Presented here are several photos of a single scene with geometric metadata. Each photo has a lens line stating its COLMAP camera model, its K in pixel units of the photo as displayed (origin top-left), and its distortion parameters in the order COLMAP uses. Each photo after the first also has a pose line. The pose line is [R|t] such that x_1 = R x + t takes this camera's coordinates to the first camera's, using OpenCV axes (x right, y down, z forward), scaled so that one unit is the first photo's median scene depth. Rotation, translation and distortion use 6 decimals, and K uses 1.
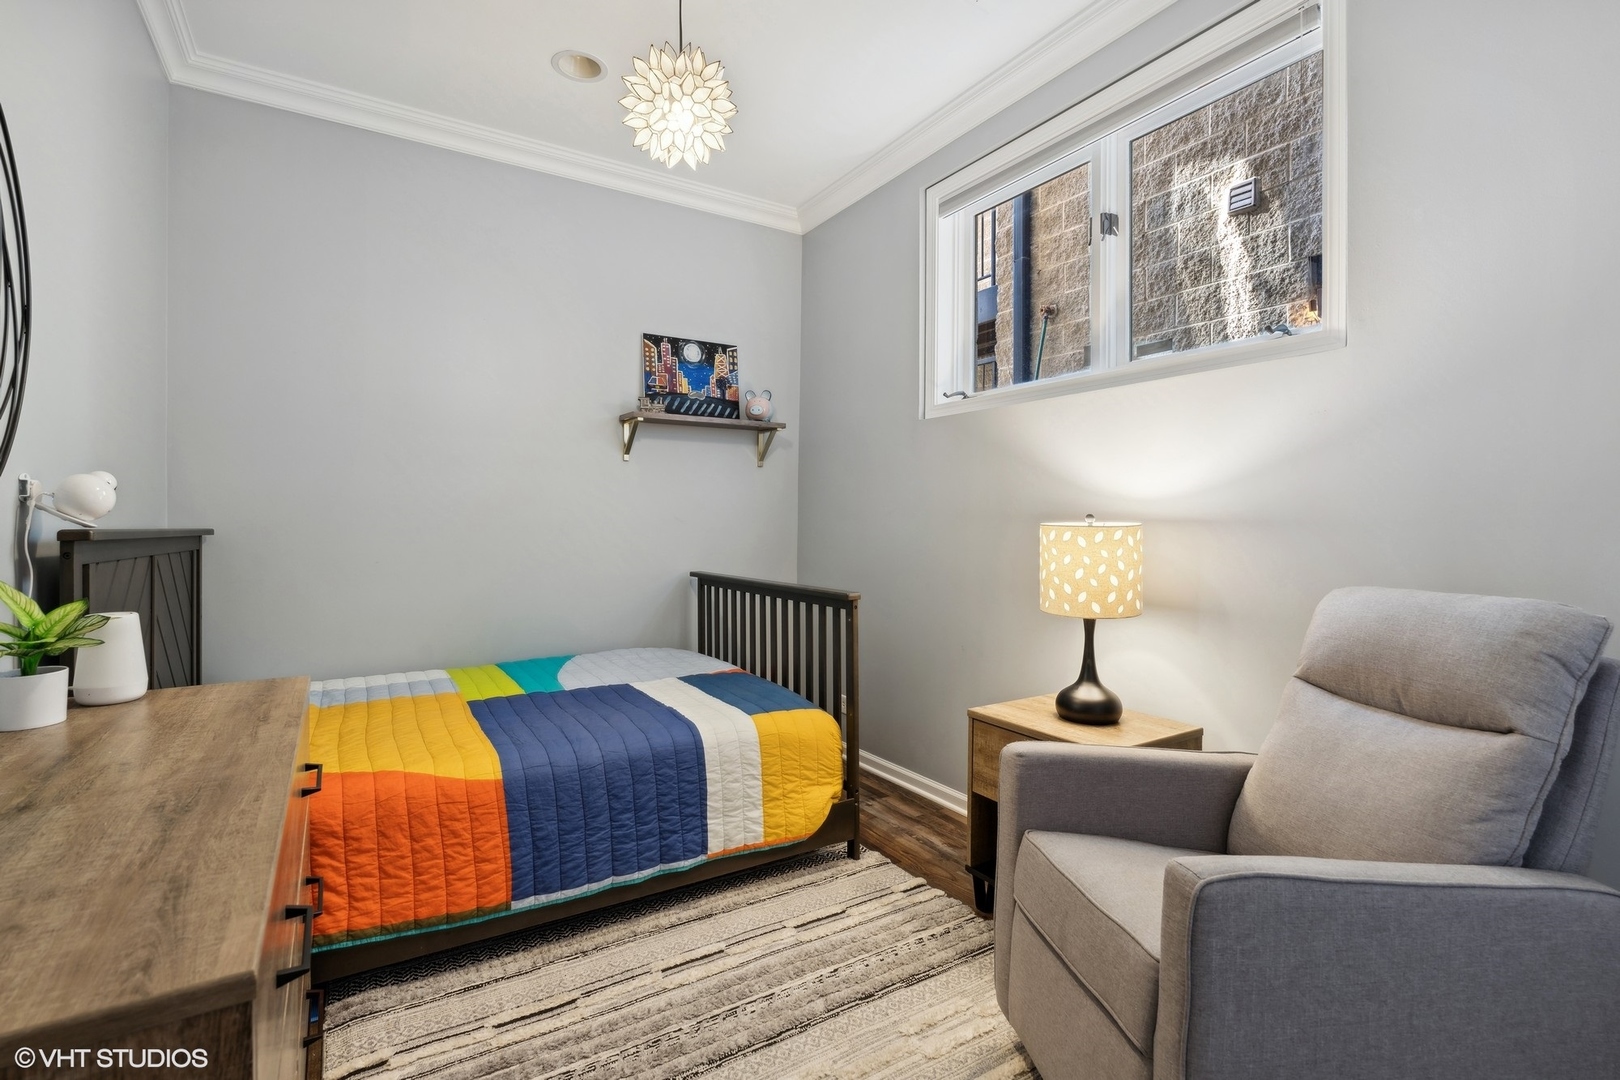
lens RADIAL K [[753.3, 0, 813.3], [0, 753.3, 527.5], [0, 0, 1]] dist [-0.004606, 0.001557]
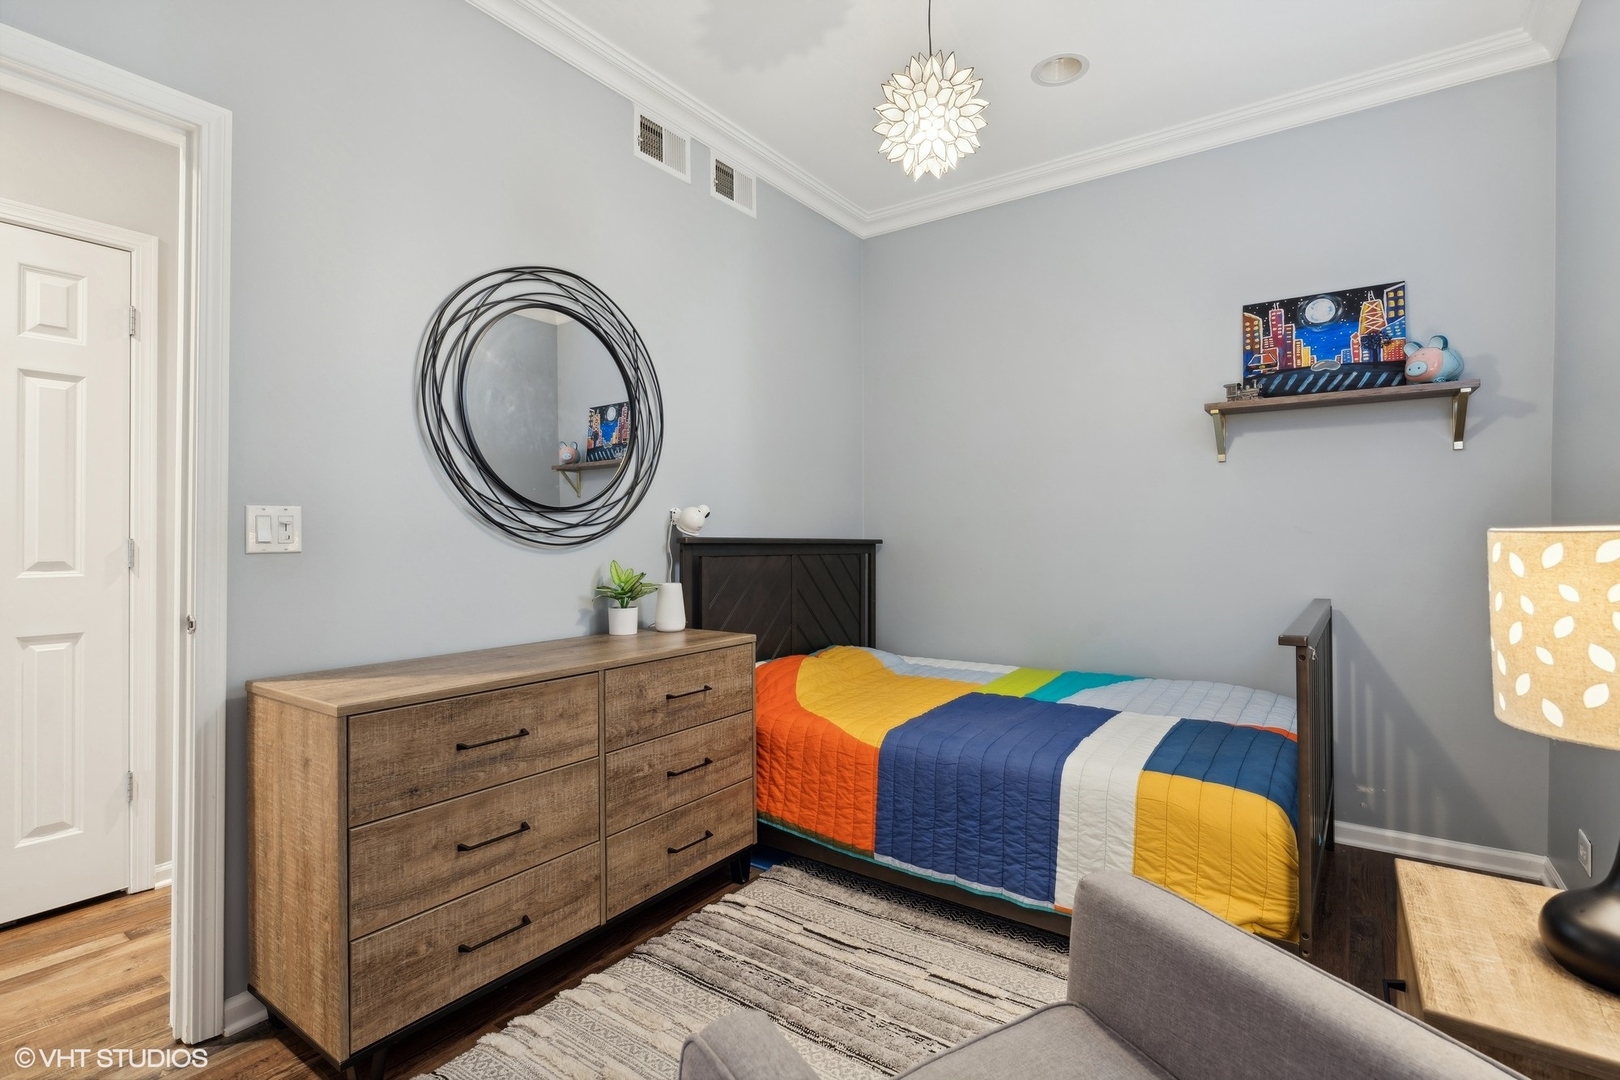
lens RADIAL K [[774.6, 0, 826.7], [0, 774.6, 540.1], [0, 0, 1]] dist [-0.002483, 0.002060]
pose [[0.384866, 0.001755, -0.922971, 0.601995], [-0.008273, 0.999965, -0.001548, 0.007220], [0.922935, 0.008231, 0.384867, 0.397360]]
